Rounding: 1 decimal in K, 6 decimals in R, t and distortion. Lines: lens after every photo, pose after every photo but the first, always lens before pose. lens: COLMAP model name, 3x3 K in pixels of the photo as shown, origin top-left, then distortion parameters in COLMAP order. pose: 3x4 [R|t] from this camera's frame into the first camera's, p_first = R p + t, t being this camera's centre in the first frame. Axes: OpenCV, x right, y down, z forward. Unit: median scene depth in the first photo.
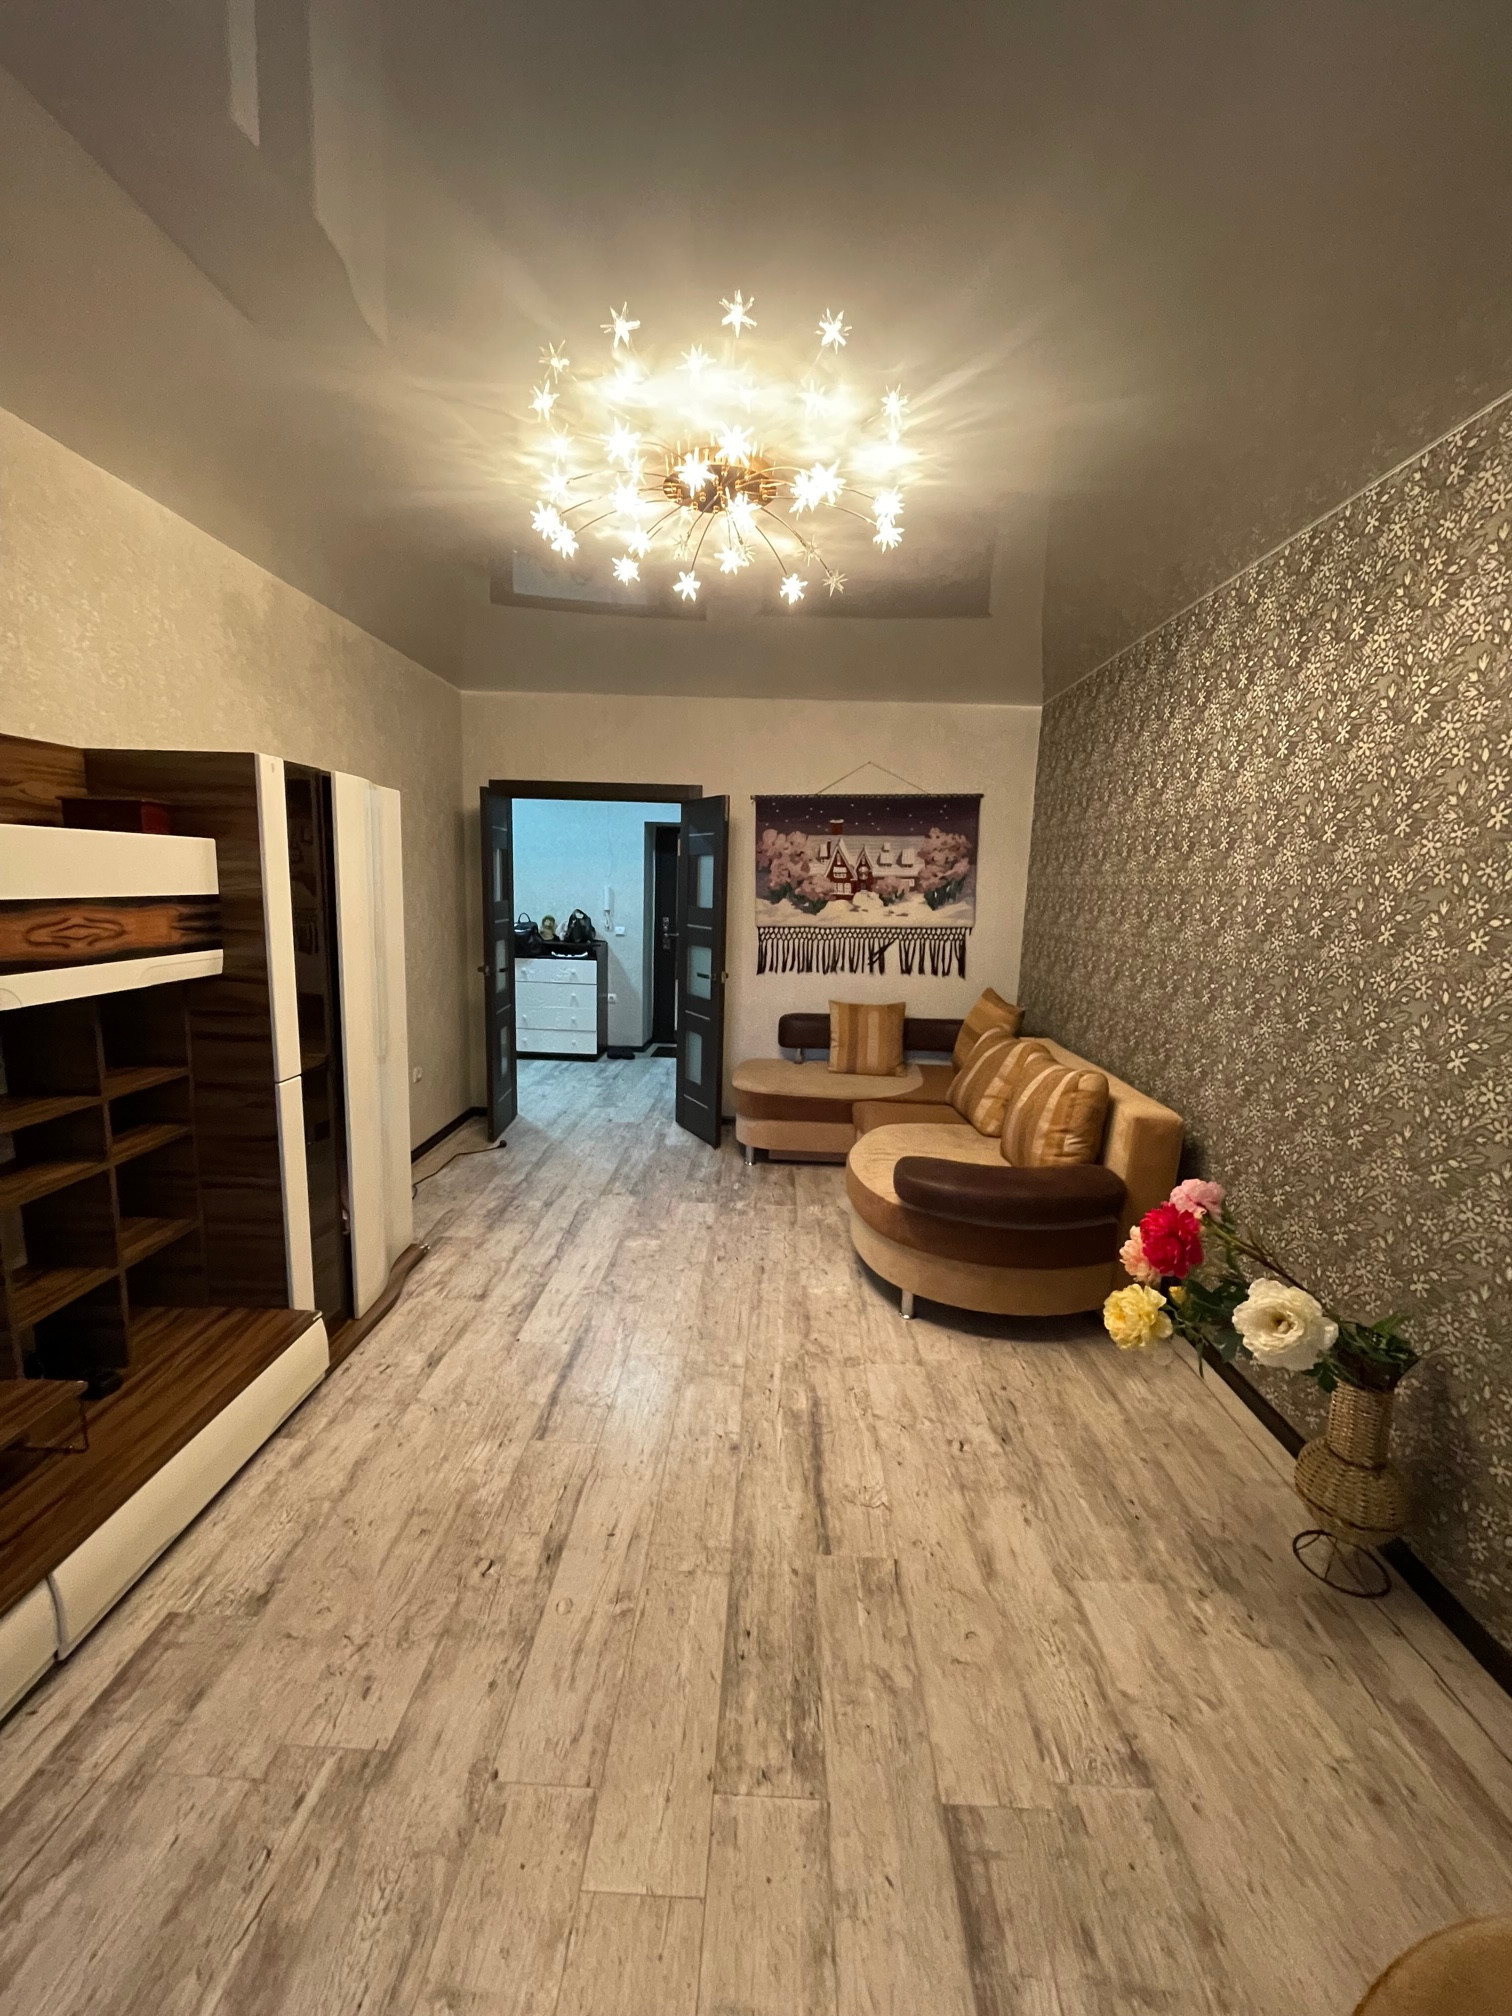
lens RADIAL K [[810.2, 0, 754.2], [0, 810.2, 1011.7], [0, 0, 1]] dist [-0.003943, 0.000054]
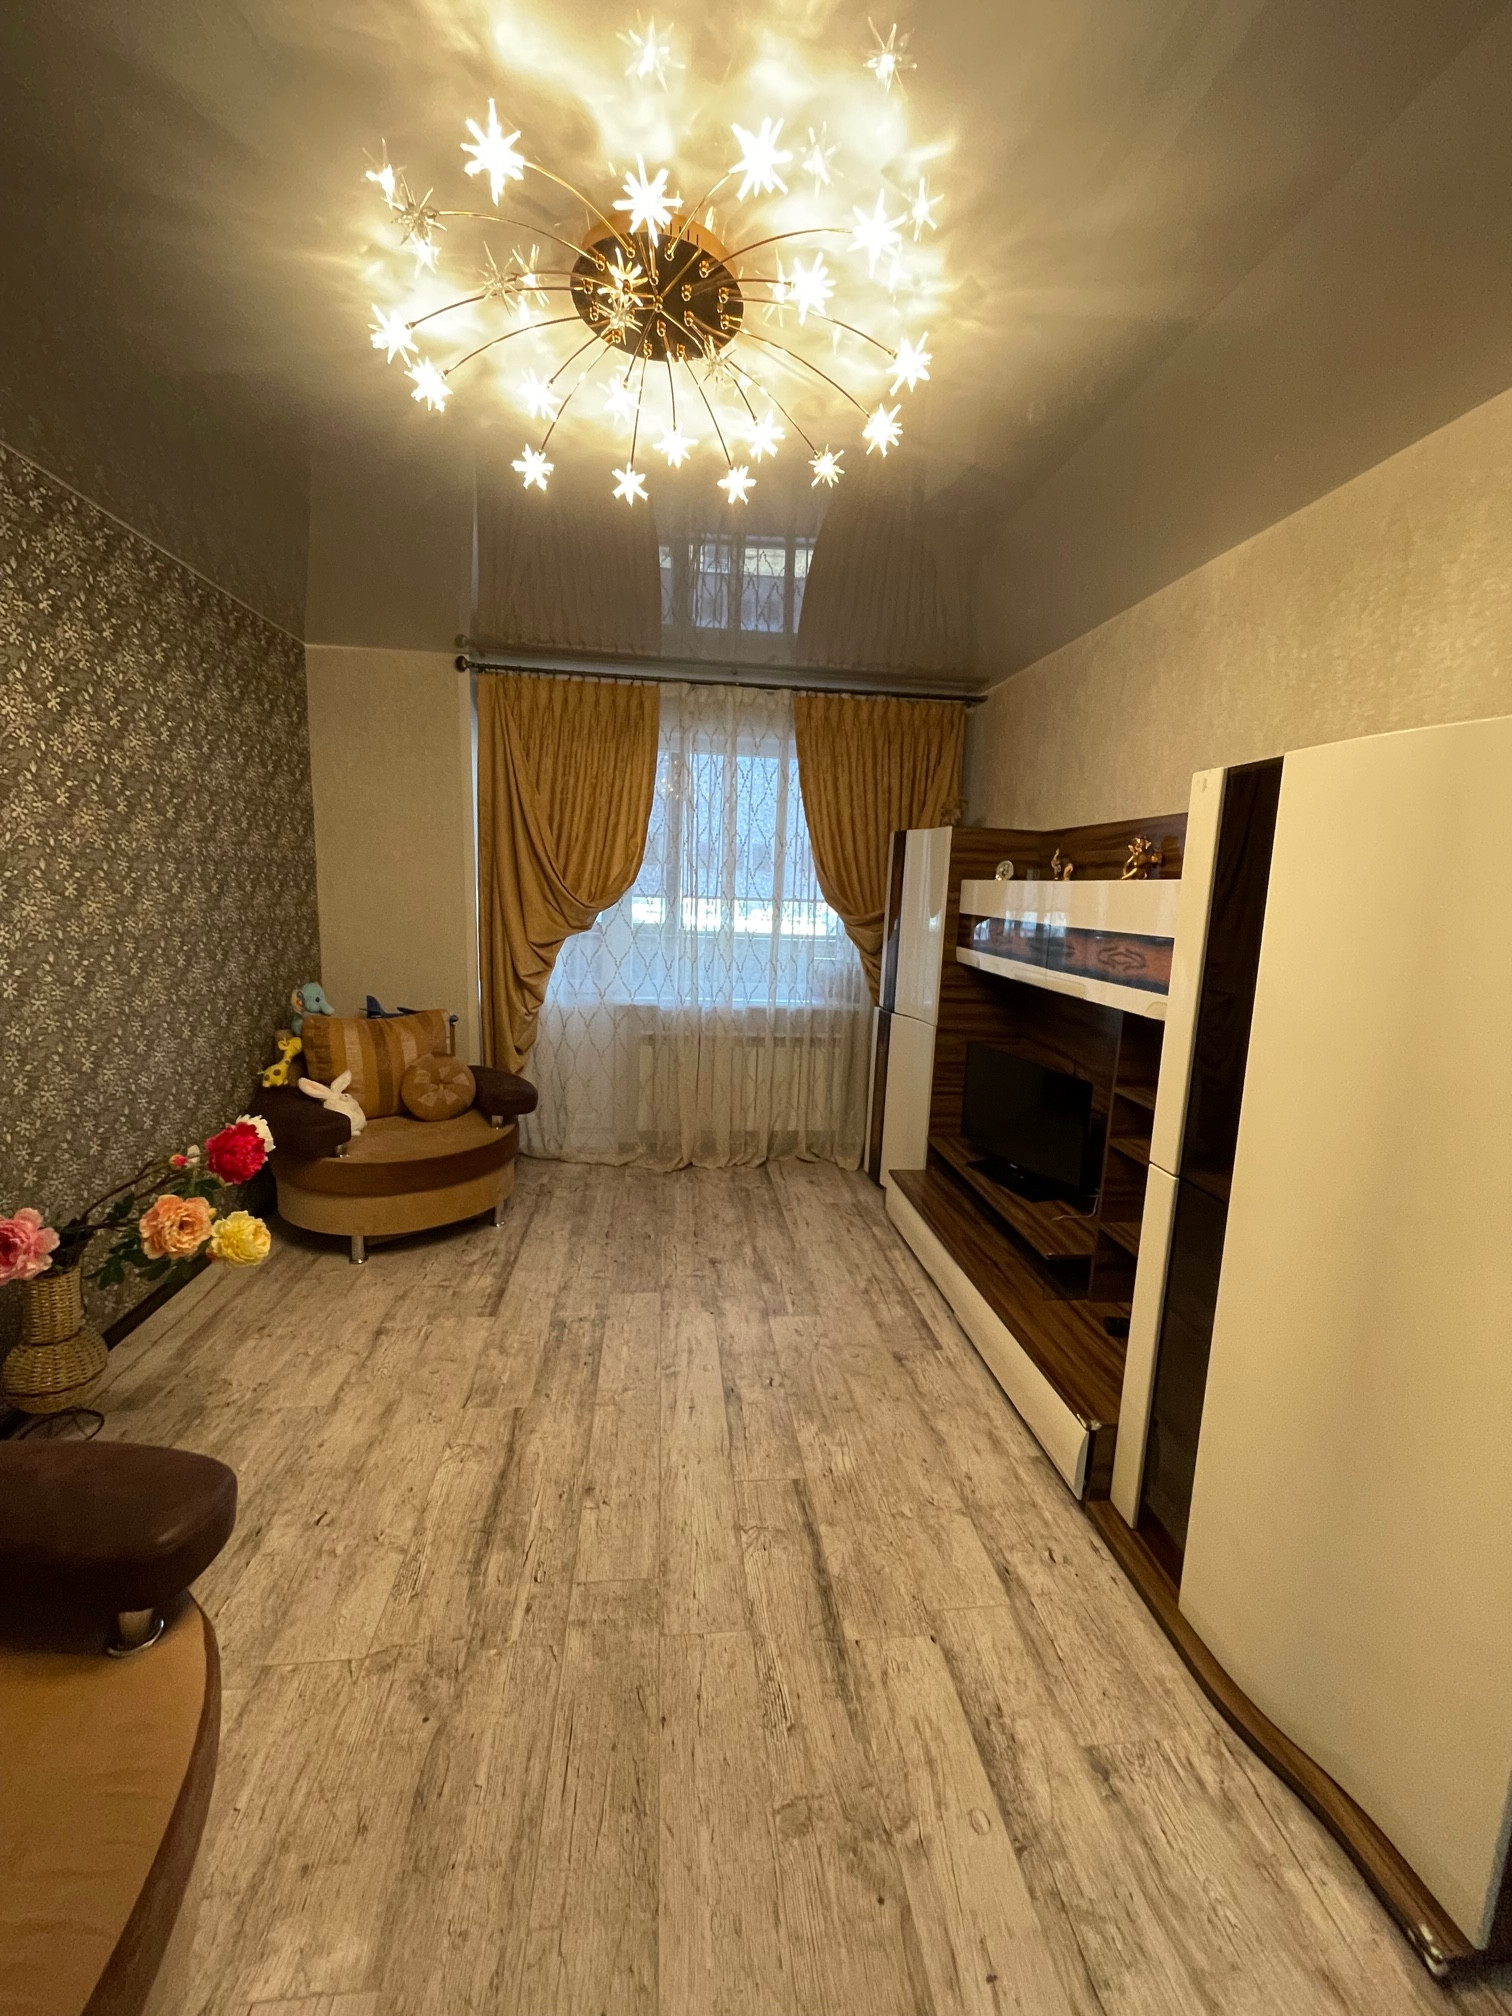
lens RADIAL K [[810.2, 0, 754.2], [0, 810.2, 1011.7], [0, 0, 1]] dist [-0.003943, 0.000054]
pose [[-0.987235, -0.047397, -0.152053, -0.052621], [-0.091999, 0.949017, 0.301500, -0.335538], [0.130011, 0.311641, -0.941264, 2.048998]]
